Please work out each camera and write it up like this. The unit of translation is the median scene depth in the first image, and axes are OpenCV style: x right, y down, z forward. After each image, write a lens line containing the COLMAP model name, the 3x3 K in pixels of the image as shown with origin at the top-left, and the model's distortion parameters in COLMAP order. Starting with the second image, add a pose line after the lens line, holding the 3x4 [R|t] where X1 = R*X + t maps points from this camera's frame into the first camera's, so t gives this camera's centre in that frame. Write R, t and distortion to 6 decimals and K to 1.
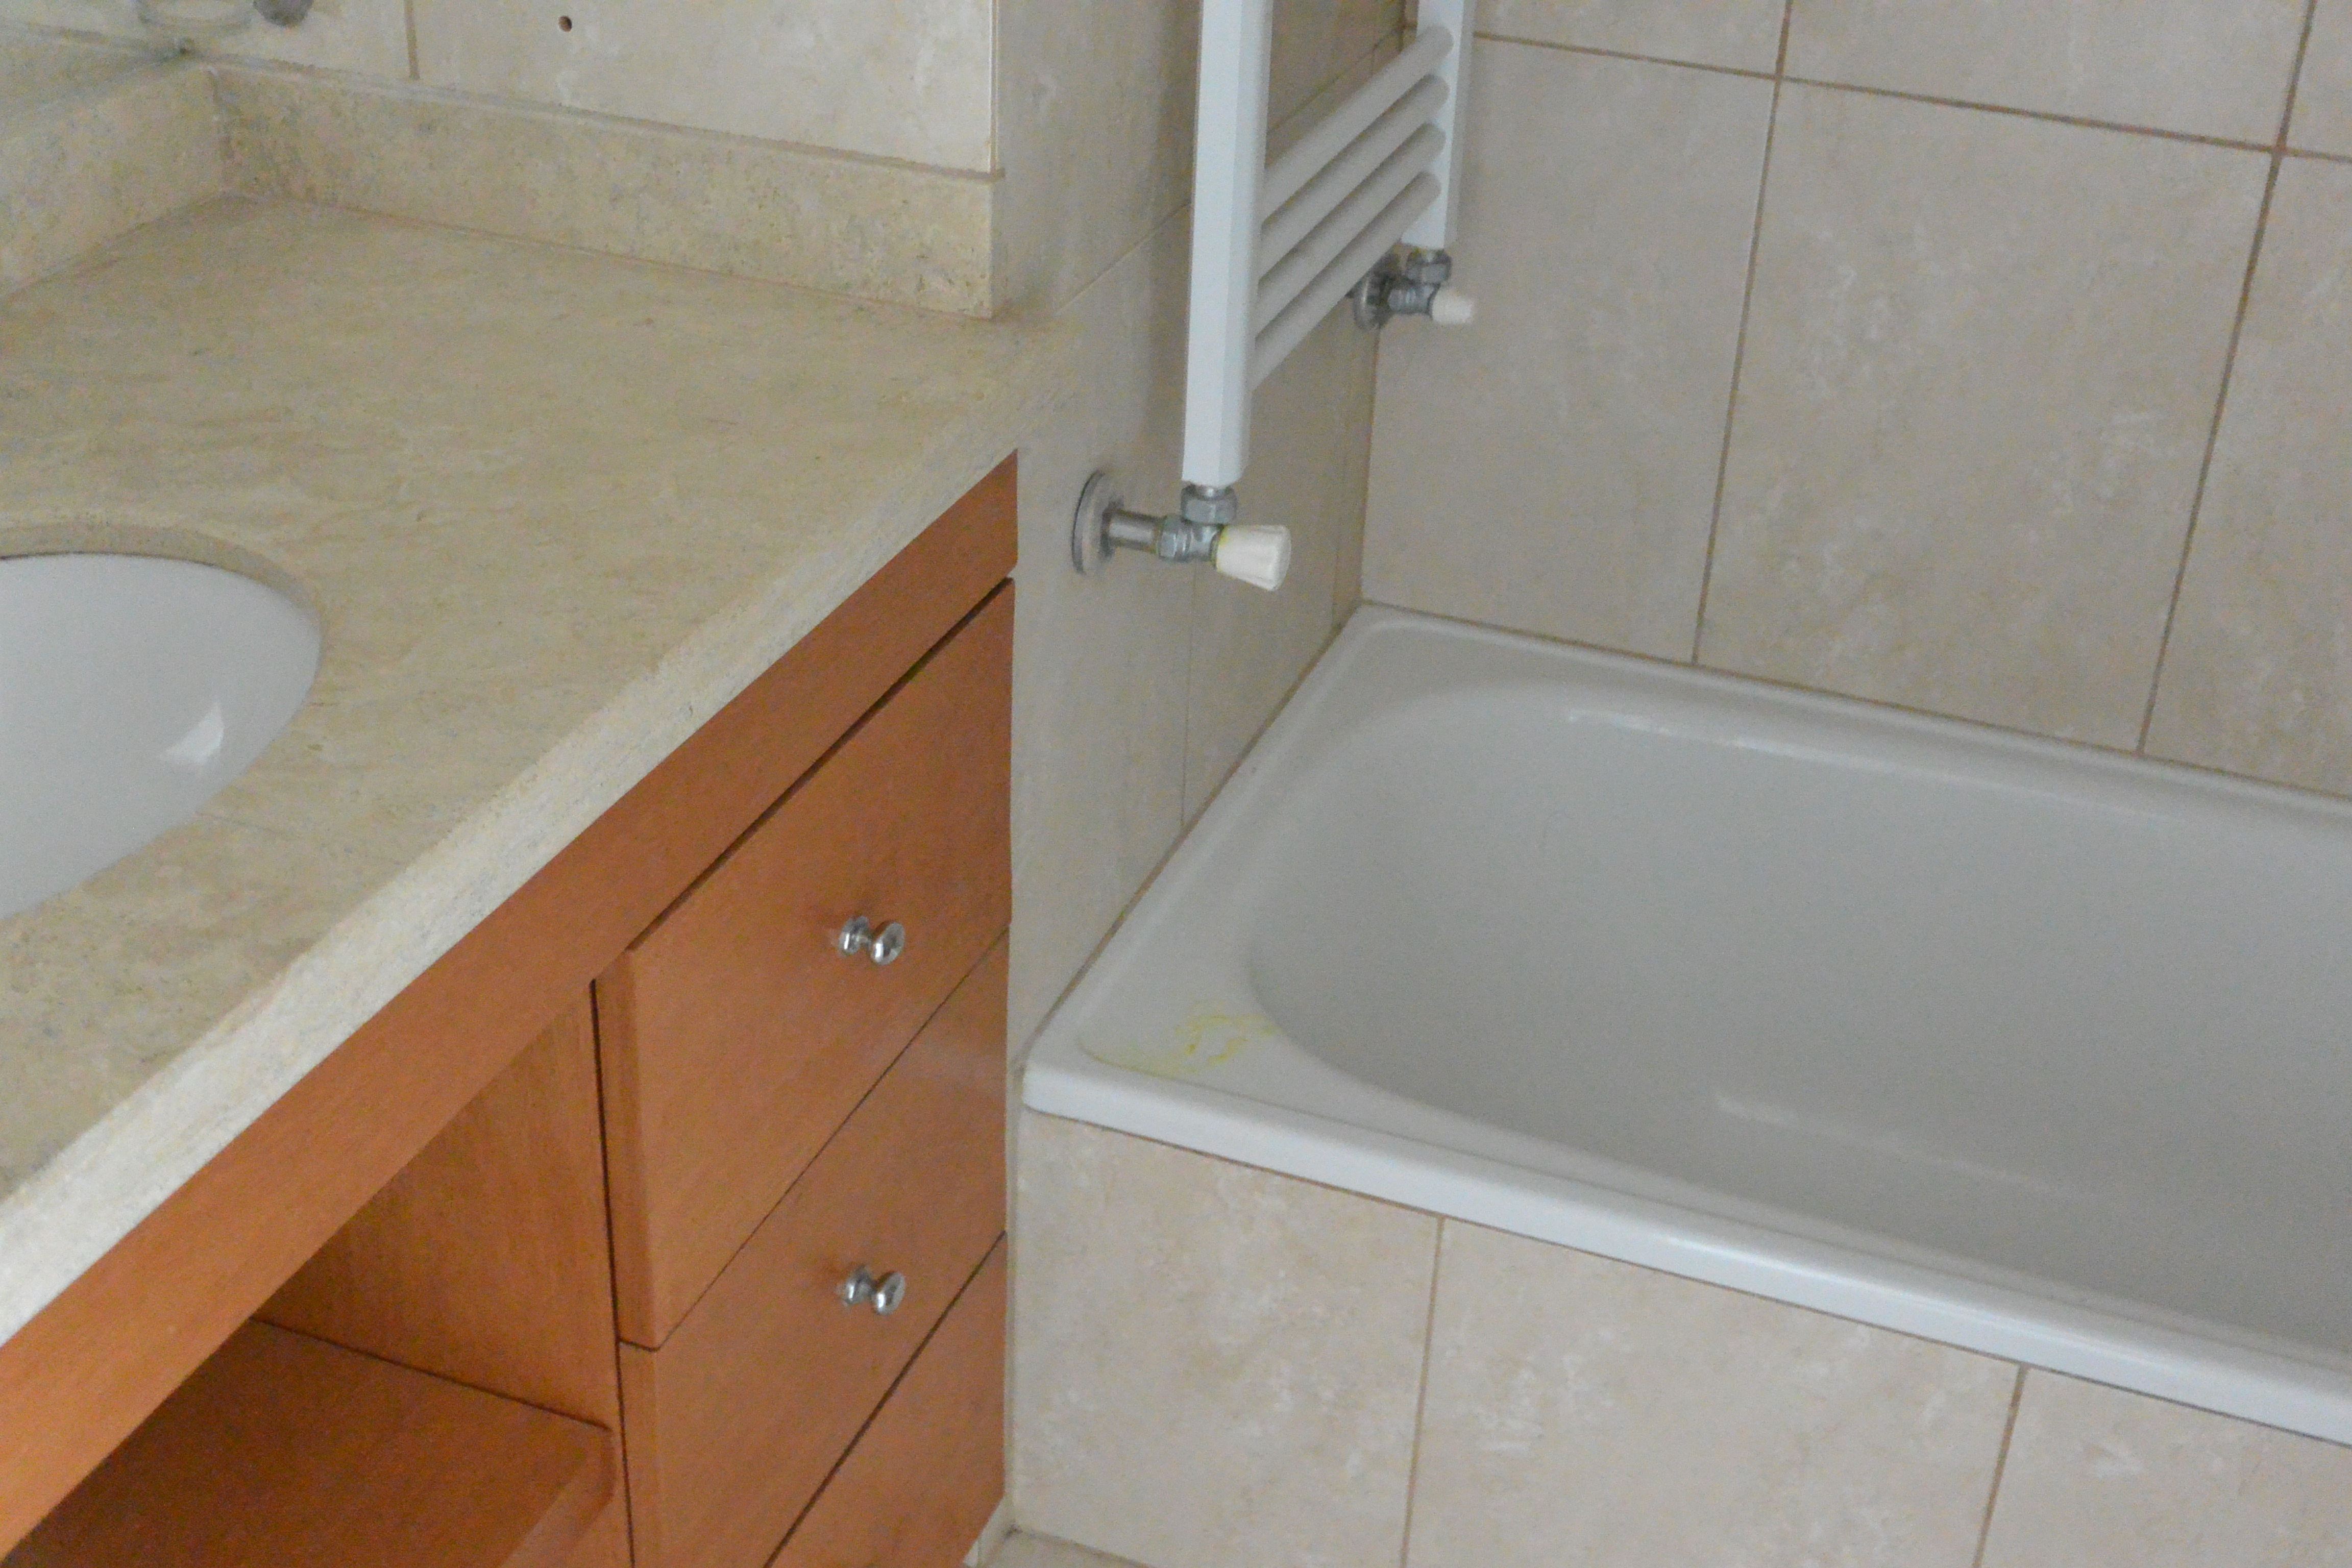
lens RADIAL K [[2952.4, 0, 1185.2], [0, 2952.4, 795.1], [0, 0, 1]] dist [-0.035572, 0.000000]
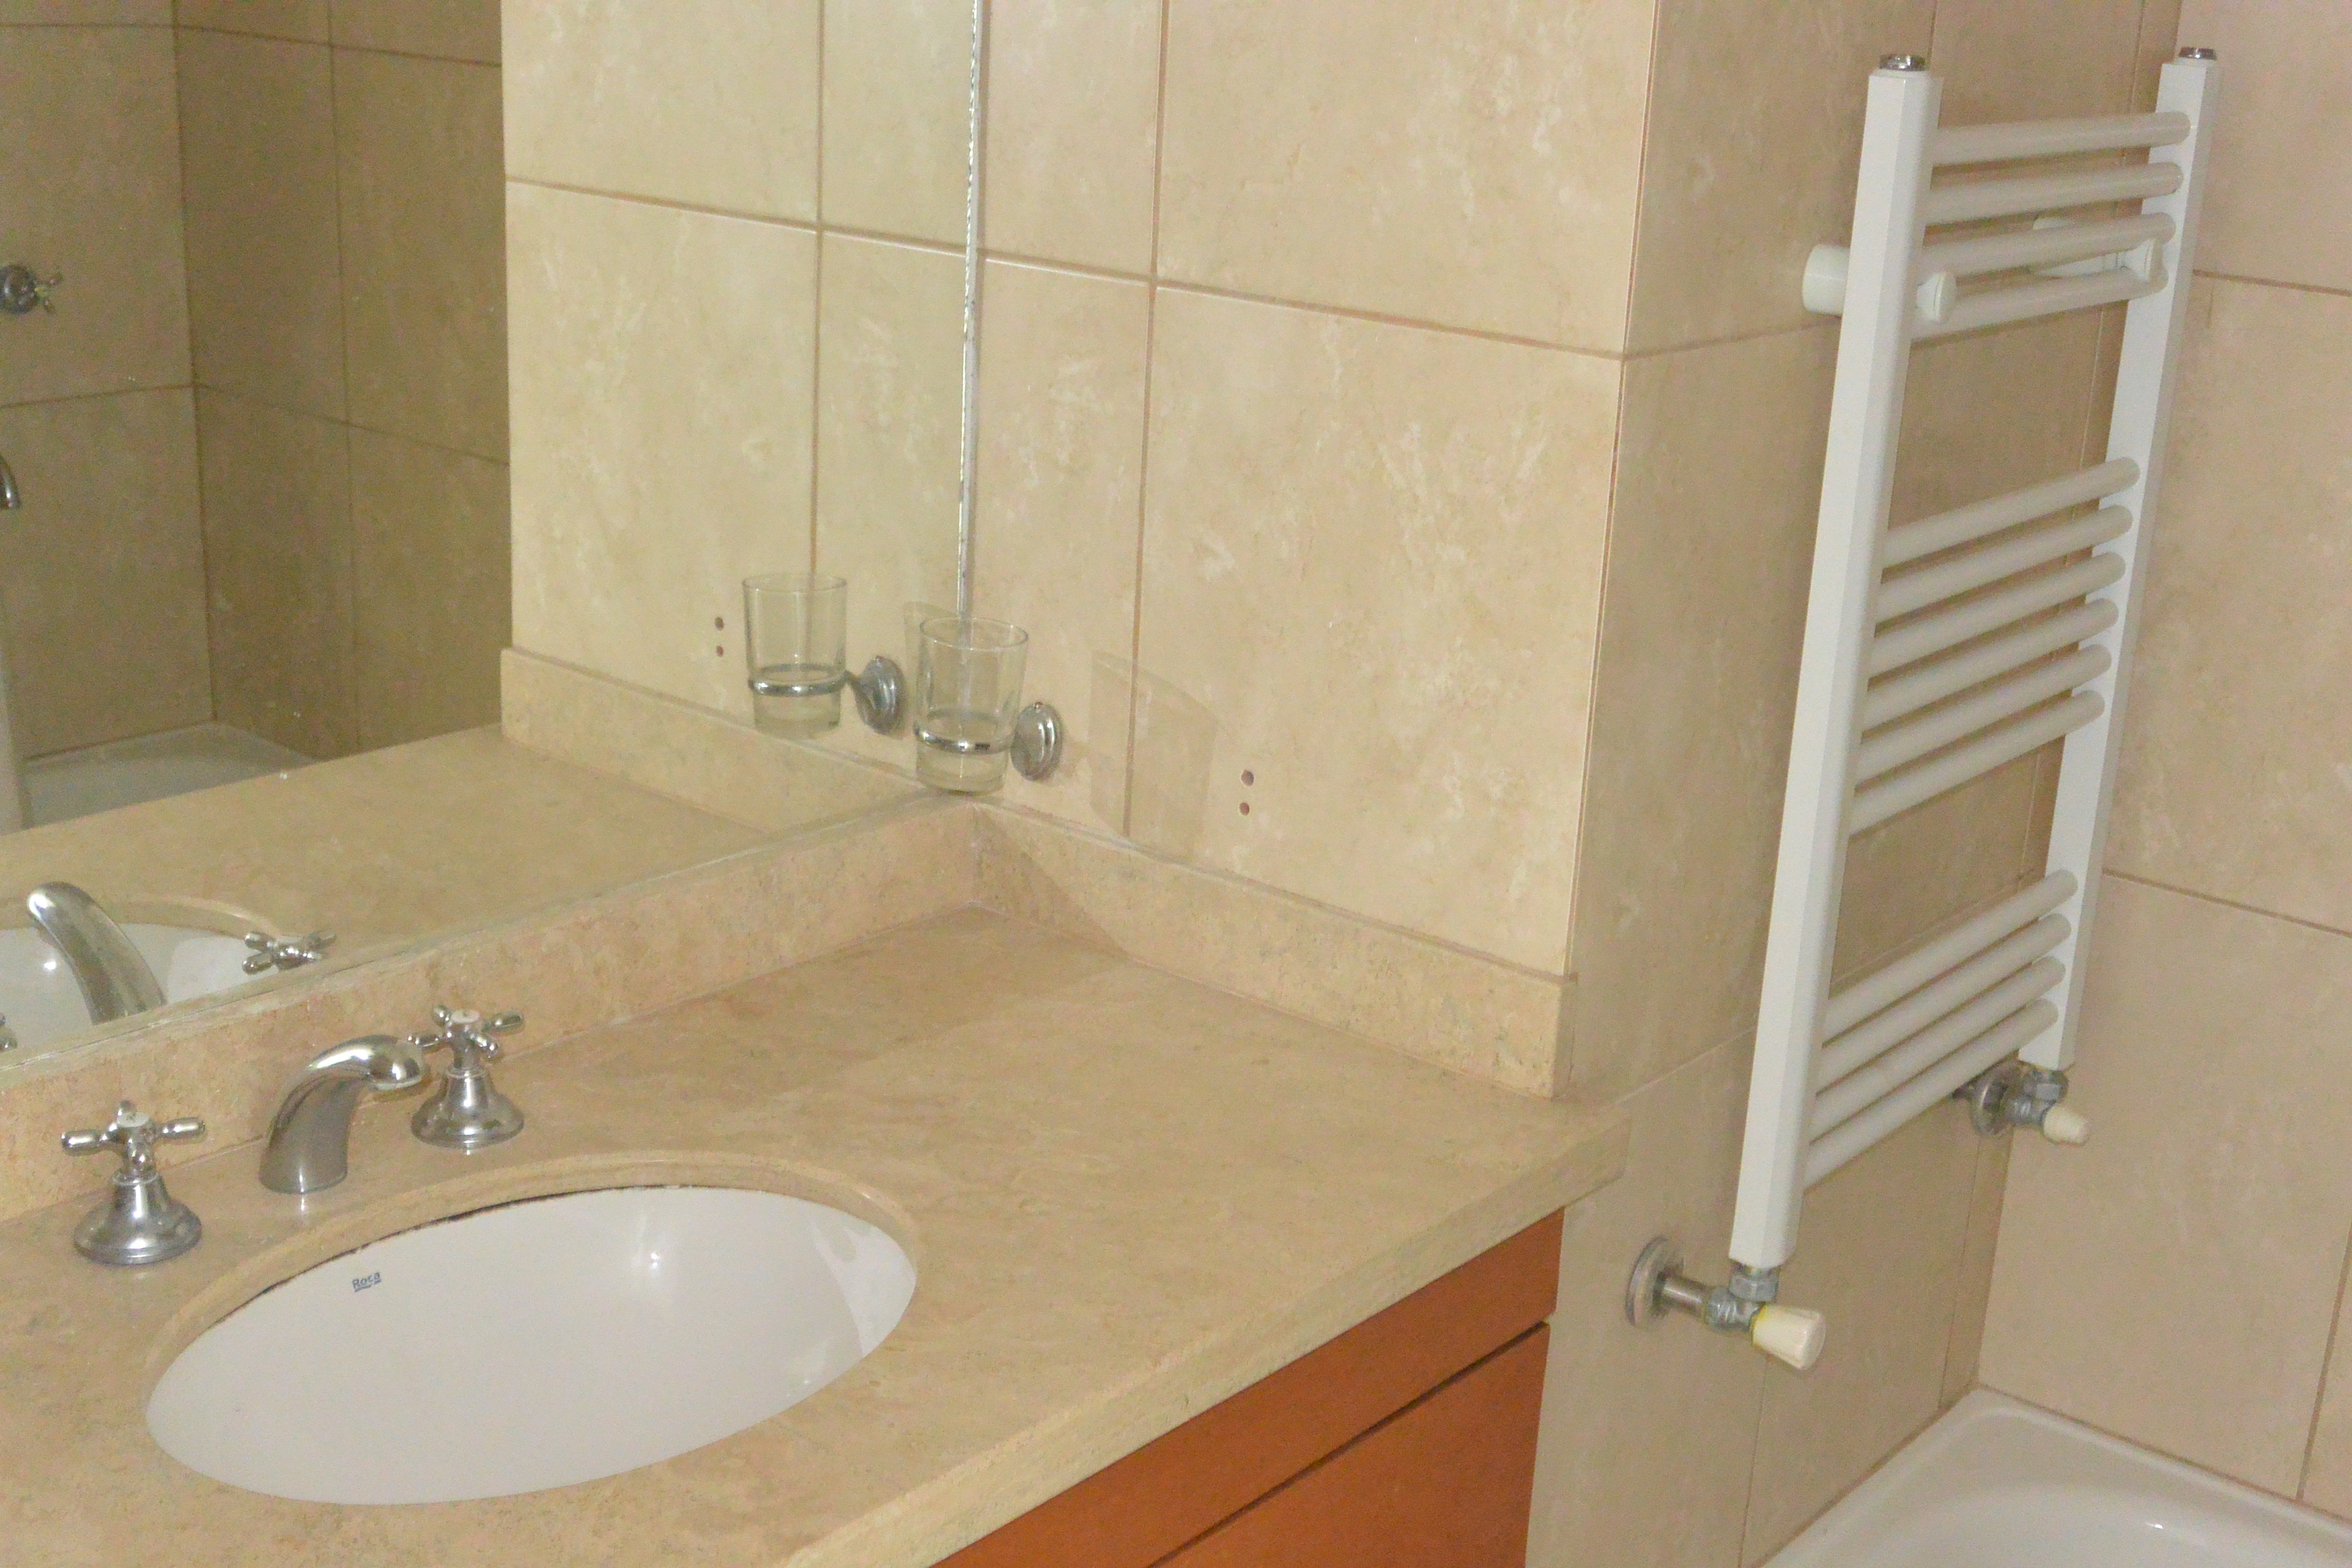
lens RADIAL K [[2952.4, 0, 1174.2], [0, 2952.4, 774.8], [0, 0, 1]] dist [-0.035572, 0.000000]
pose [[0.946748, 0.105645, -0.304150, 0.127637], [-0.171741, 0.964732, -0.199492, -0.026111], [0.272348, 0.241104, 0.931502, -0.145560]]
